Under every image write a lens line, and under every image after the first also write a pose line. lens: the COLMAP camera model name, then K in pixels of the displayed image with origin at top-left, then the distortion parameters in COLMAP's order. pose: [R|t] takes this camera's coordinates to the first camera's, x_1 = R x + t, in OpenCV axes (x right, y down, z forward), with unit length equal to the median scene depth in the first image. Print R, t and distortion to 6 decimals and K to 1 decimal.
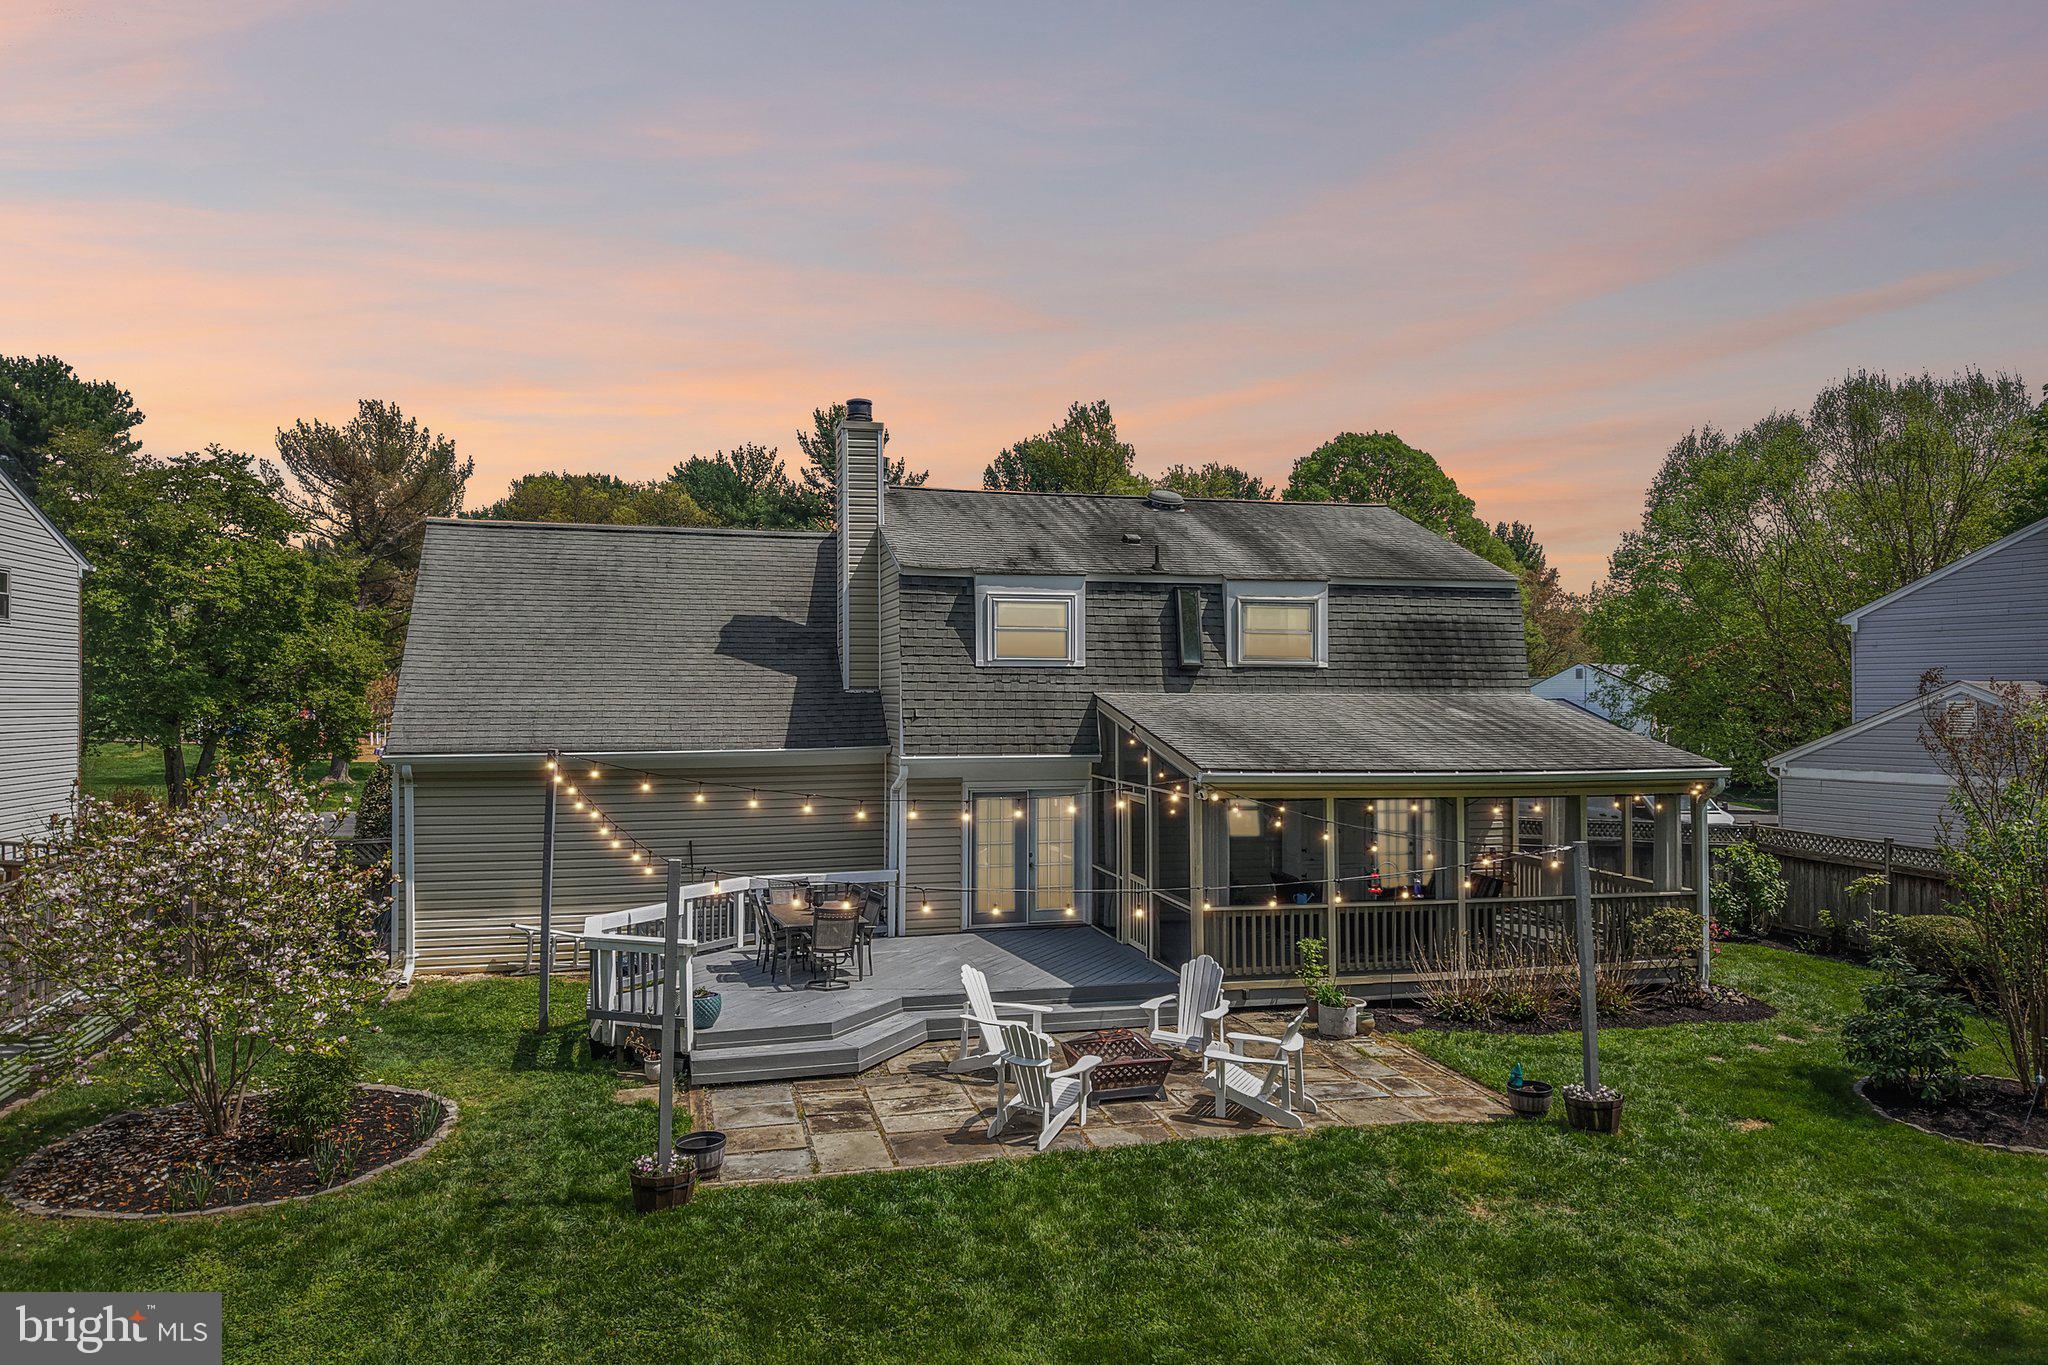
lens RADIAL K [[1327.1, 0, 1024.0], [0, 1327.1, 682.5], [0, 0, 1]] dist [0.054781, -0.000141]
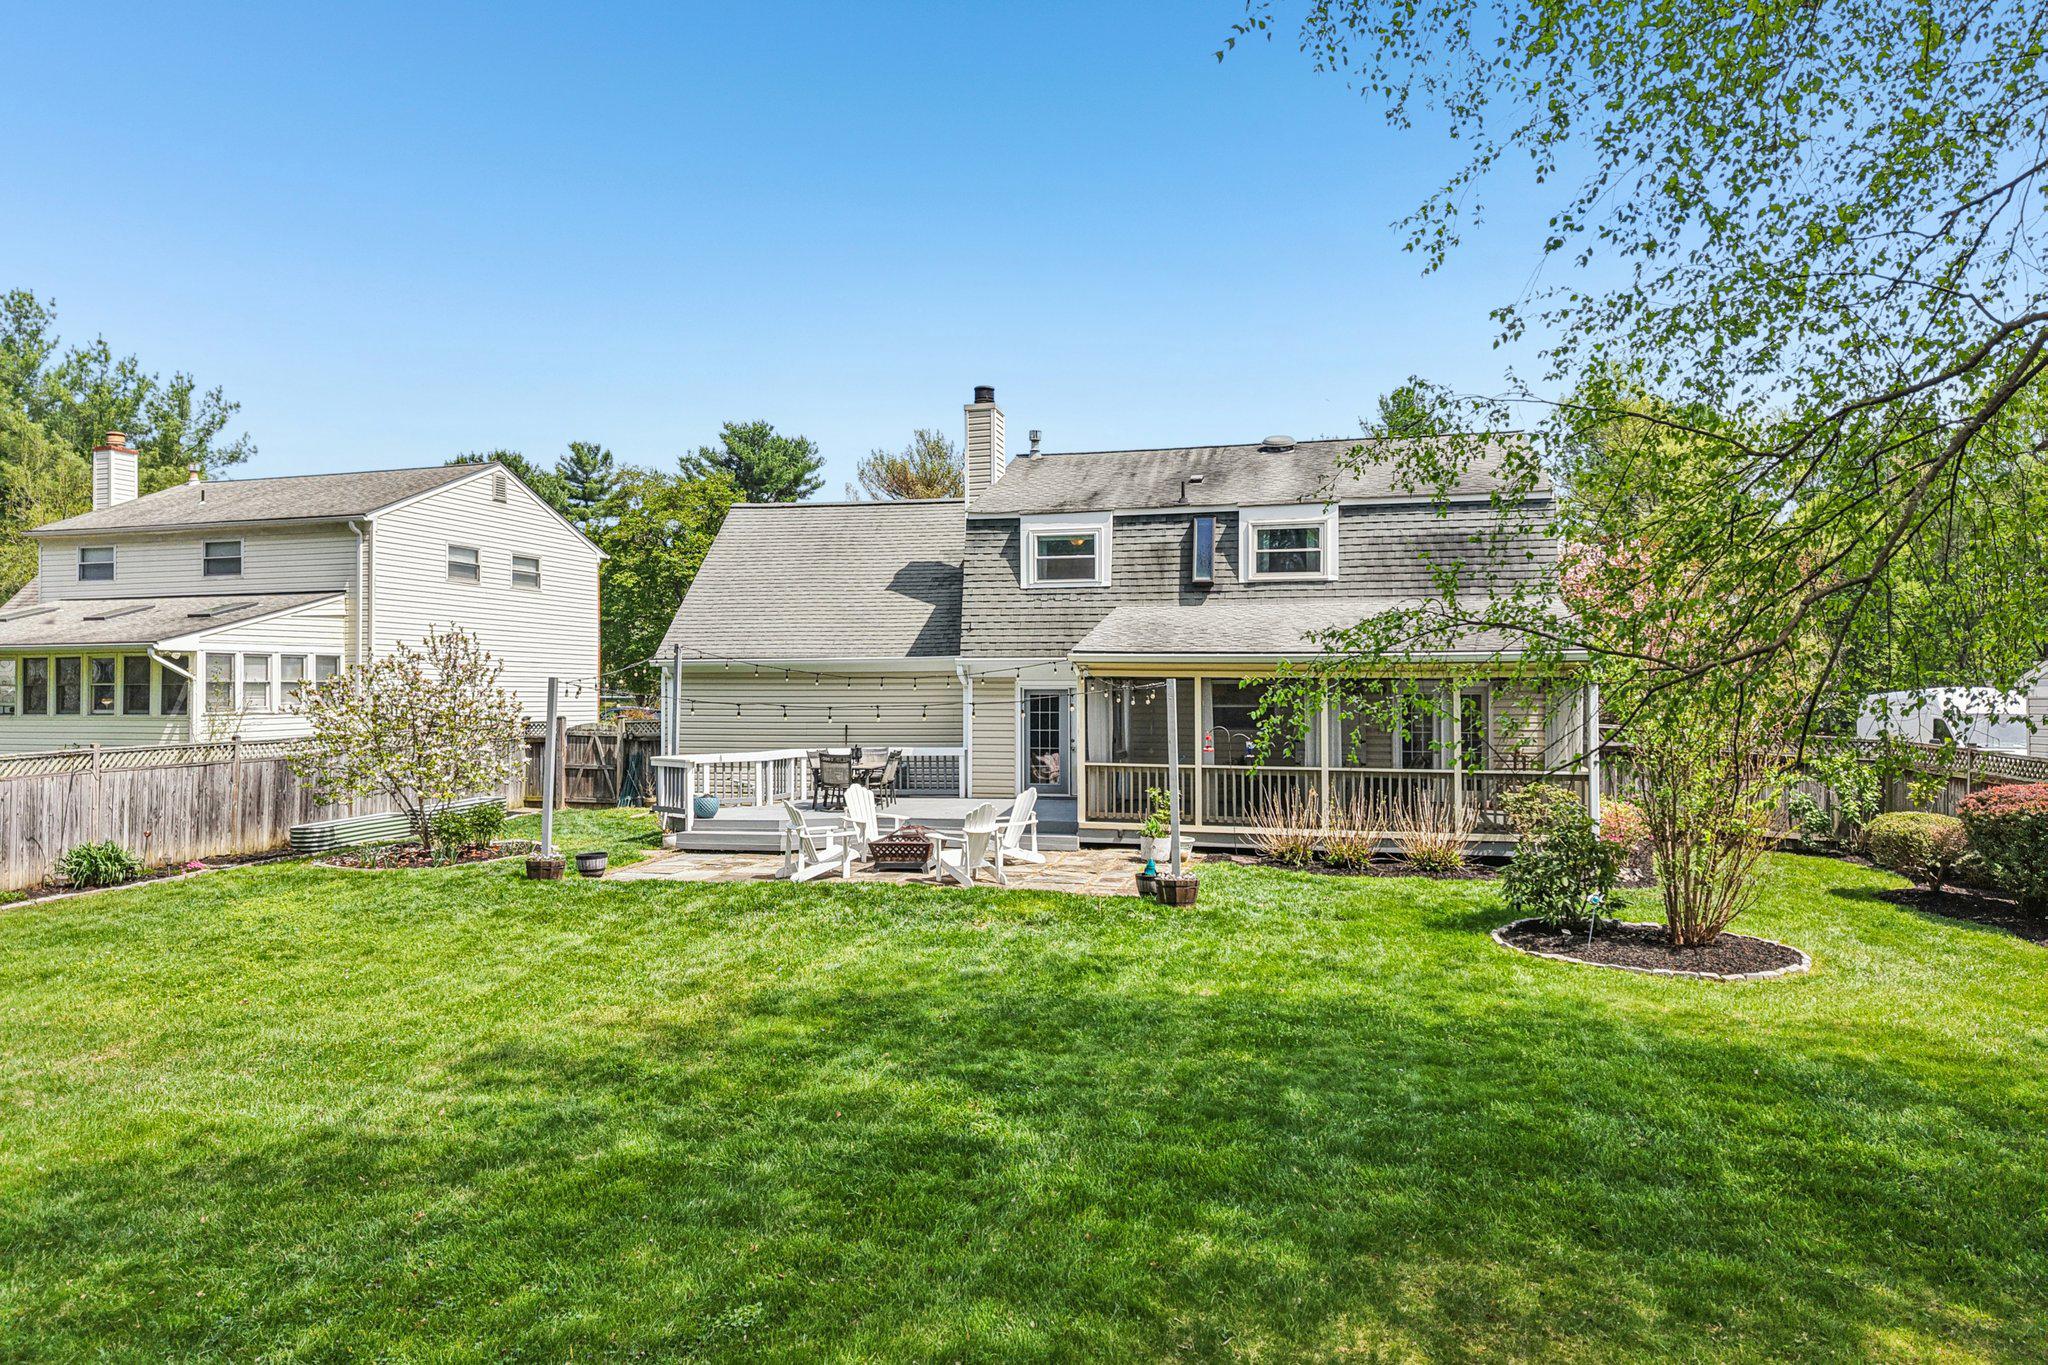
lens RADIAL K [[1327.1, 0, 1024.0], [0, 1327.1, 682.5], [0, 0, 1]] dist [0.054781, -0.000141]
pose [[0.877439, -0.006365, -0.479645, 0.541690], [0.007673, 0.999970, 0.000768, 0.072581], [0.479626, -0.004354, 0.877462, -0.102910]]
